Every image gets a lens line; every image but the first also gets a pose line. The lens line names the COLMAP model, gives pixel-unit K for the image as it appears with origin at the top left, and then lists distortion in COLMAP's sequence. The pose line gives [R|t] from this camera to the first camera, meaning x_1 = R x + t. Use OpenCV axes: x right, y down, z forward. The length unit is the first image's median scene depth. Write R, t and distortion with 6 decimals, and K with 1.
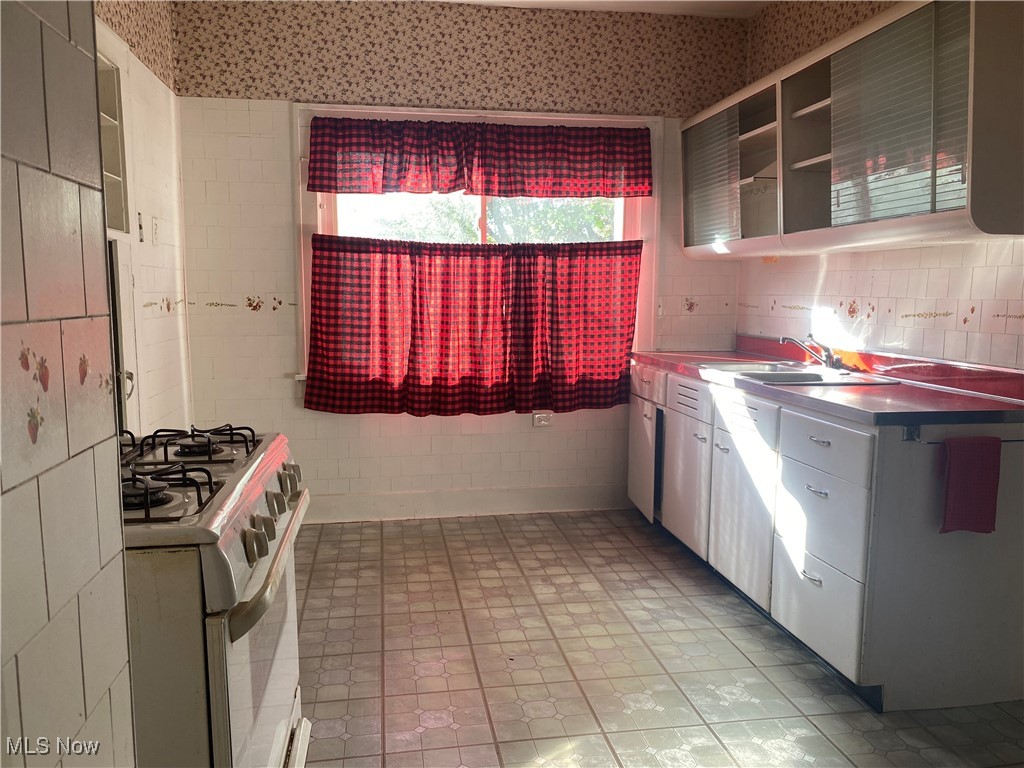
lens RADIAL K [[783.7, 0, 507.9], [0, 783.7, 388.8], [0, 0, 1]] dist [0.044337, -0.016972]
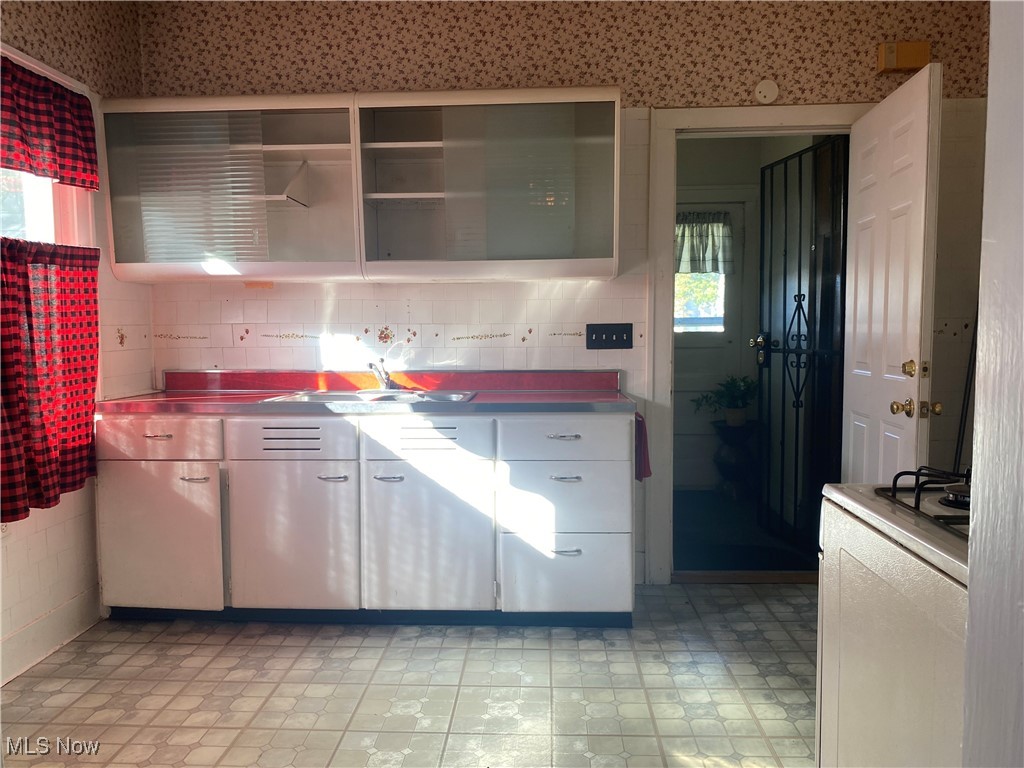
lens RADIAL K [[783.7, 0, 498.2], [0, 783.7, 389.9], [0, 0, 1]] dist [0.044337, -0.016972]
pose [[0.216627, -0.078867, 0.973064, -0.554131], [0.130732, 0.990098, 0.051143, -0.056557], [-0.967461, 0.116132, 0.224793, 0.572326]]
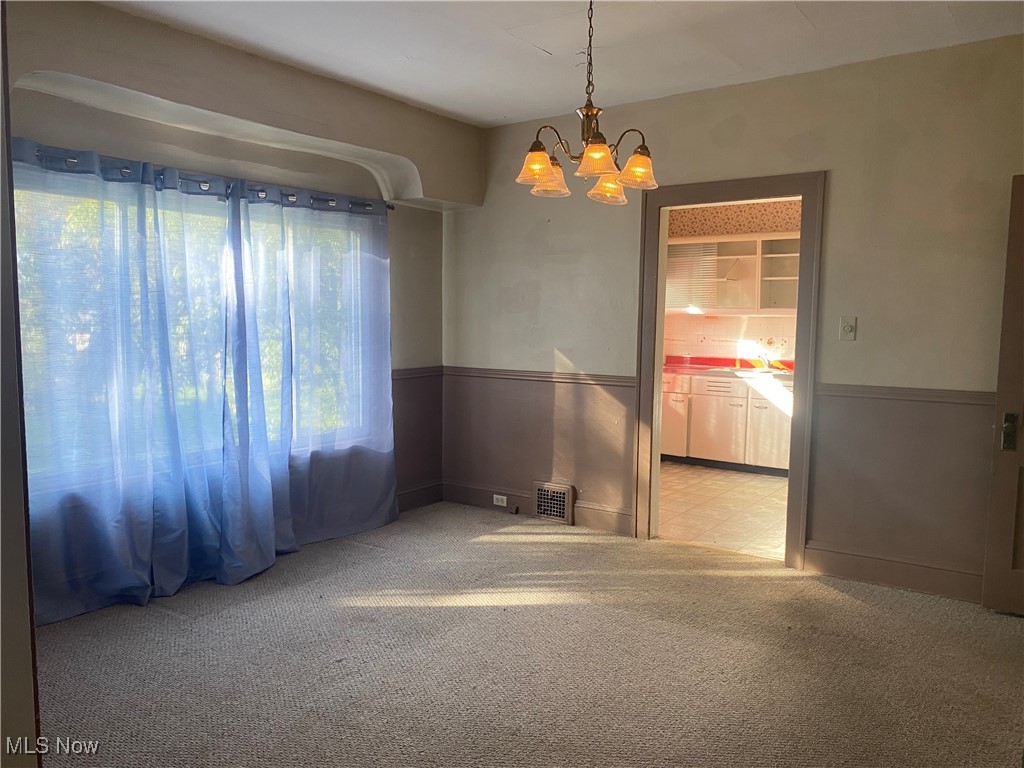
lens RADIAL K [[783.7, 0, 494.5], [0, 783.7, 395.7], [0, 0, 1]] dist [0.044337, -0.016972]
pose [[0.710563, -0.071094, 0.700033, -1.579215], [0.080472, 0.996566, 0.019527, -0.051548], [-0.699017, 0.042458, 0.713844, -0.036937]]
